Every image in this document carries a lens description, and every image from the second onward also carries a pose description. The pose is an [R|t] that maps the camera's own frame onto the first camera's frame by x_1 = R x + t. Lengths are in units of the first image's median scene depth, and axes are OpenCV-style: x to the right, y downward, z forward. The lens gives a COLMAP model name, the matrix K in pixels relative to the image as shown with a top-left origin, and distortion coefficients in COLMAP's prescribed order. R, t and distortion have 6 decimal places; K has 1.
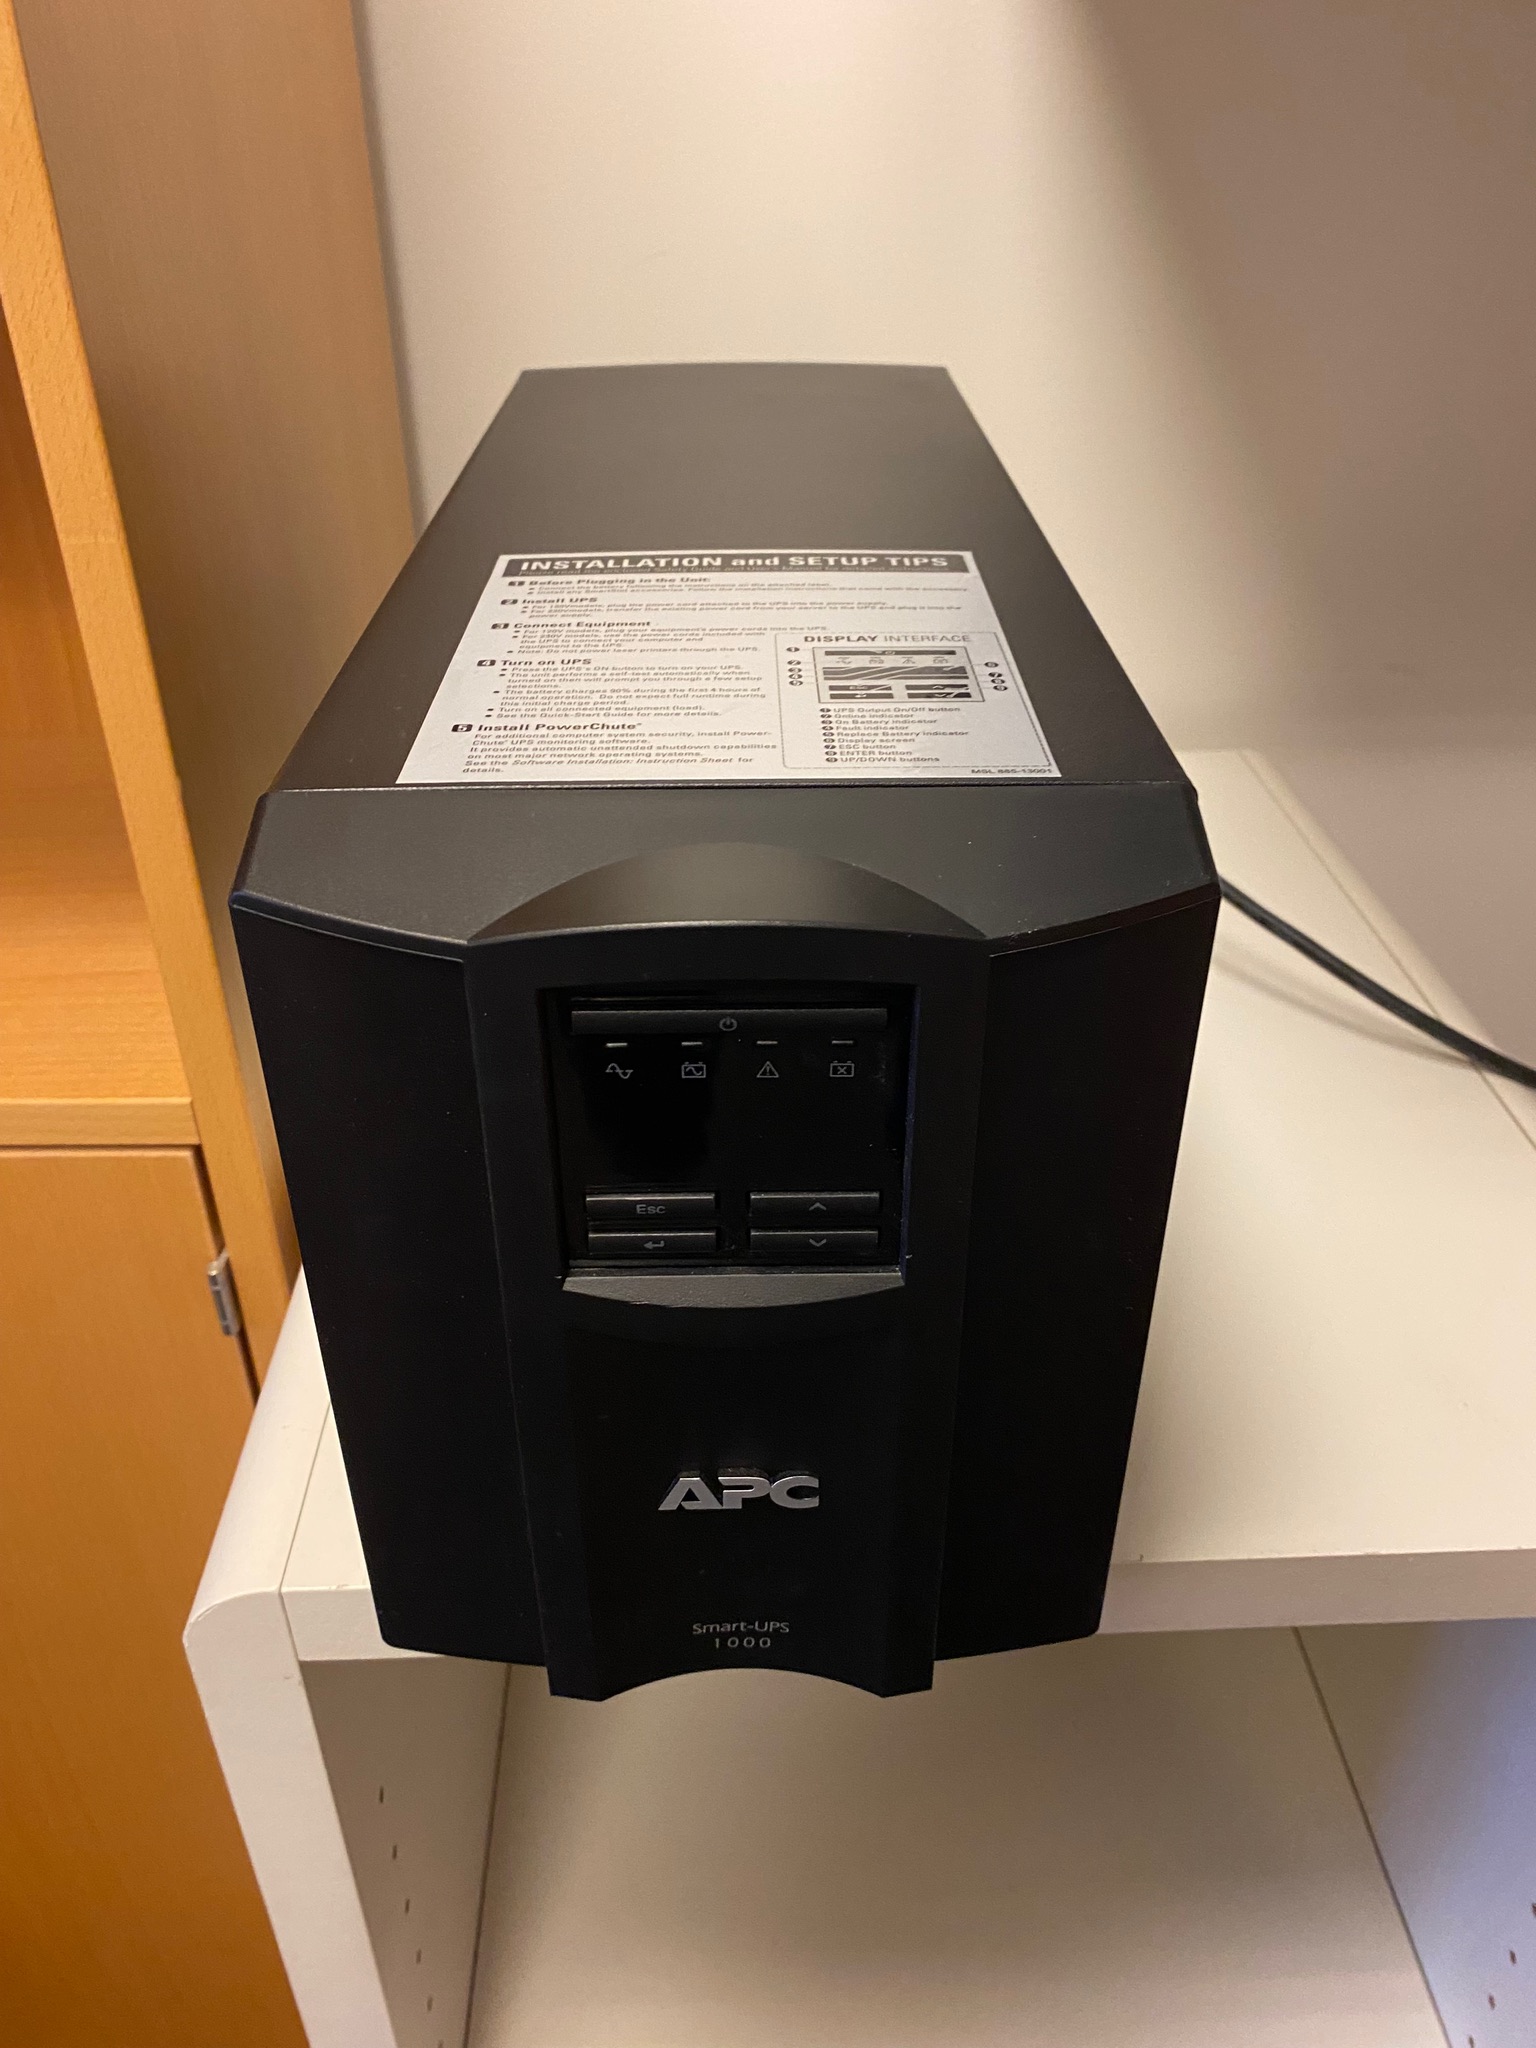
lens RADIAL K [[1536.6, 0, 779.6], [0, 1536.6, 1013.5], [0, 0, 1]] dist [0.036163, -0.055432]
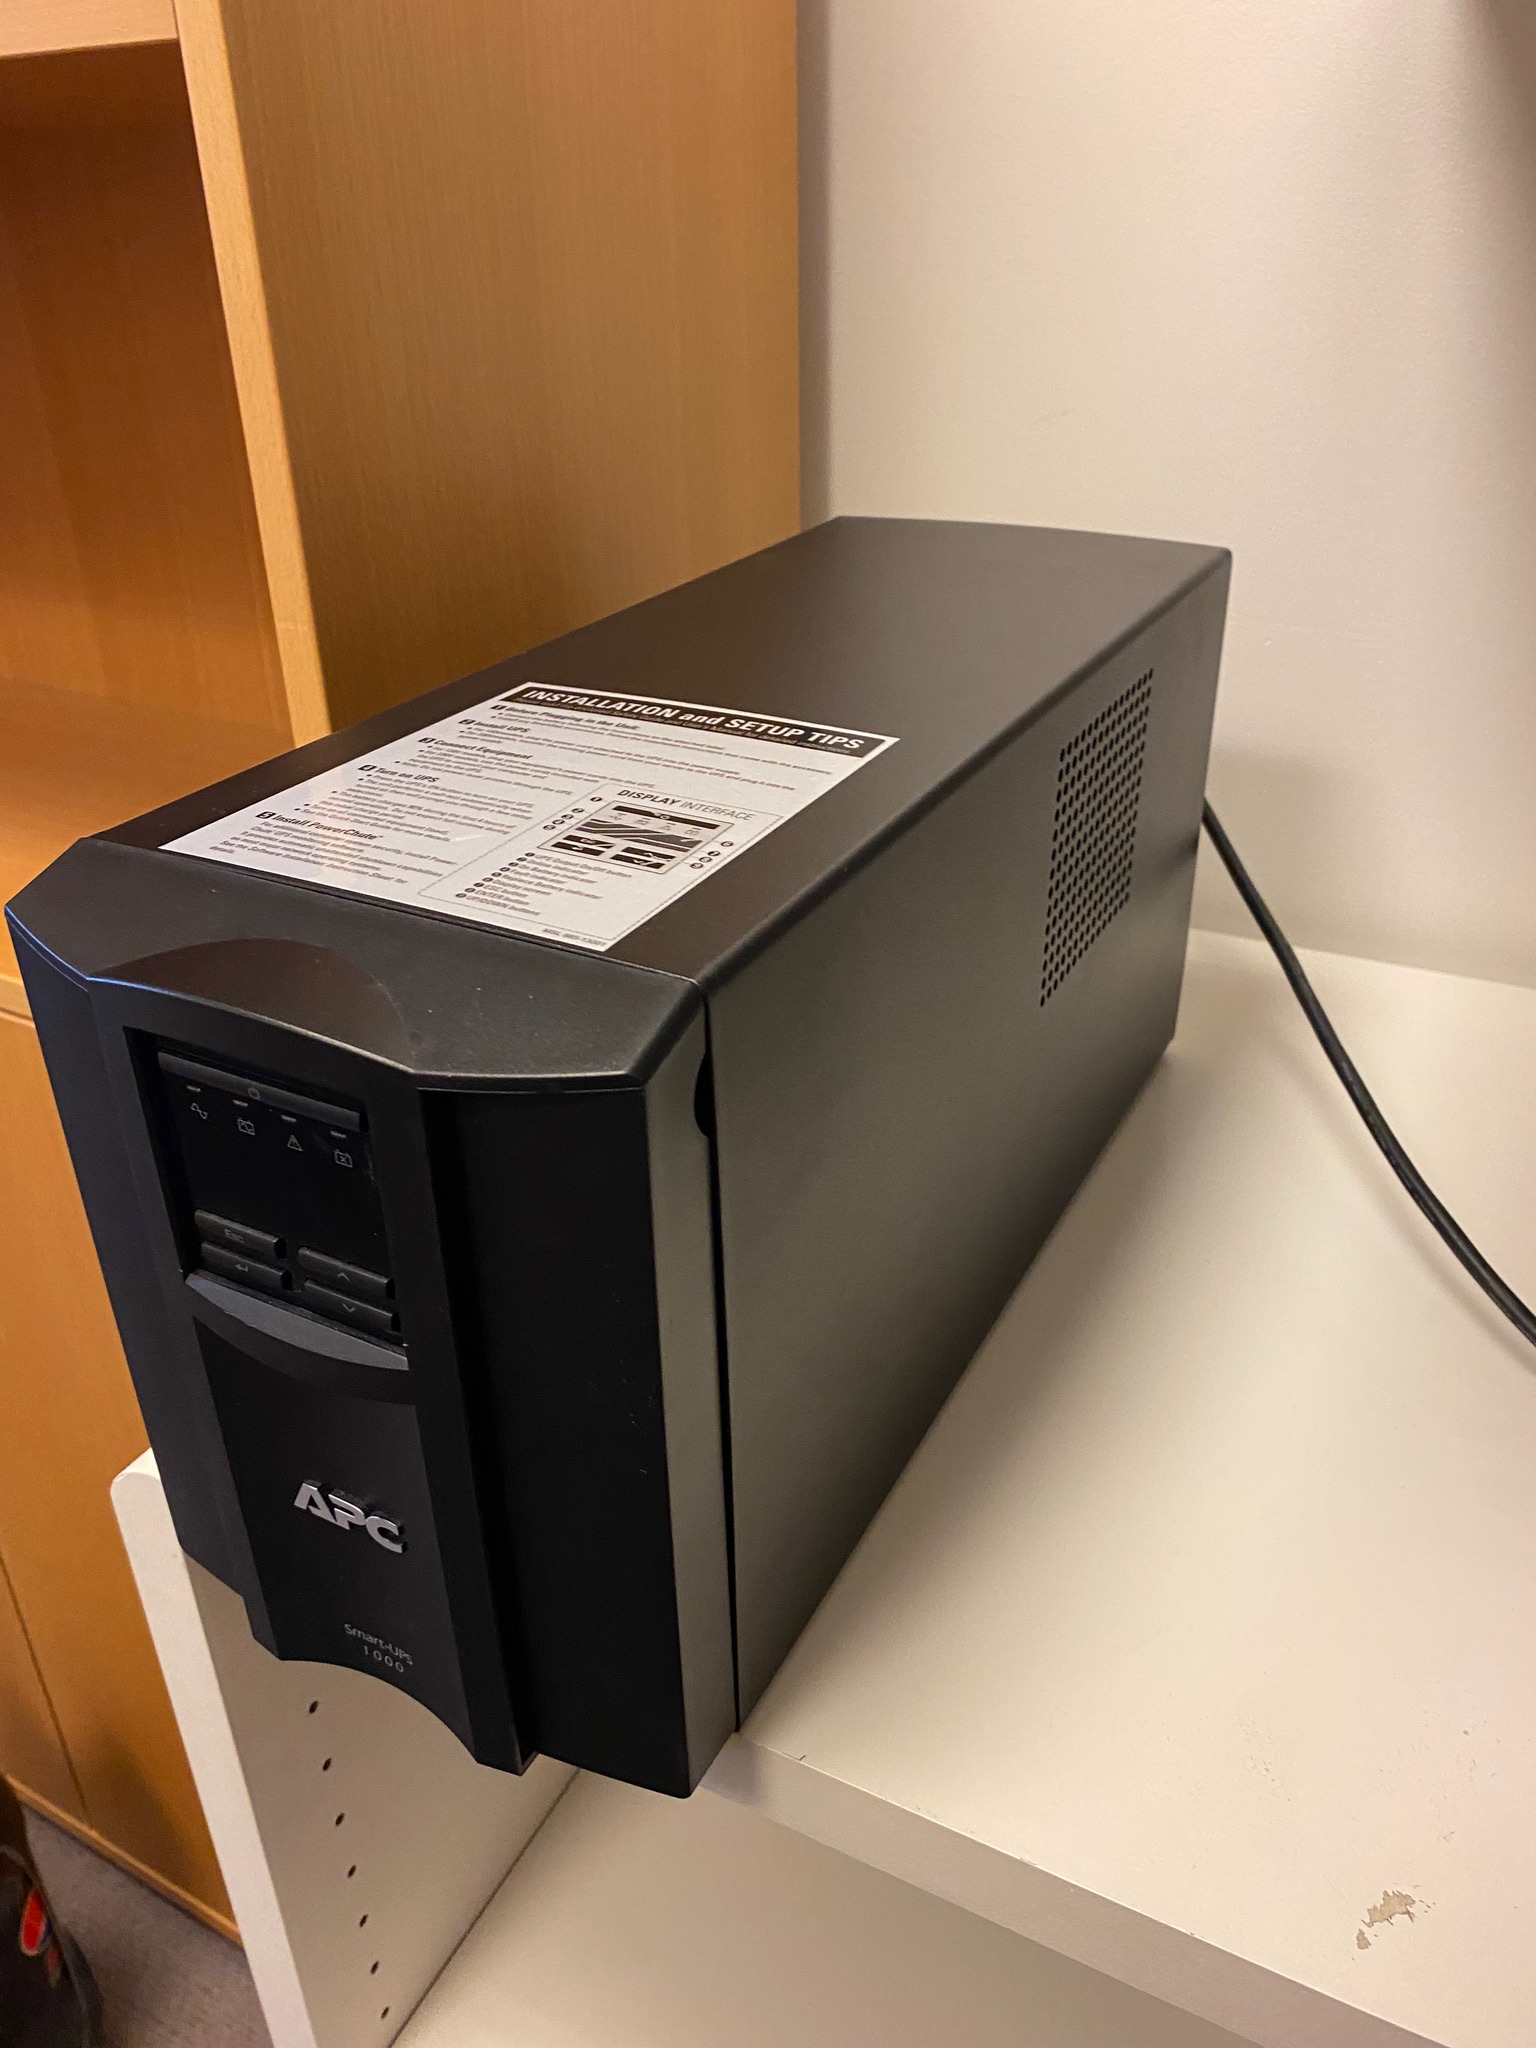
lens RADIAL K [[1536.6, 0, 789.2], [0, 1536.6, 1088.5], [0, 0, 1]] dist [0.036163, -0.055432]
pose [[0.871851, 0.241919, -0.425853, 0.659776], [-0.252623, 0.967030, 0.032157, -0.110150], [0.419592, 0.079544, 0.904221, 0.086442]]
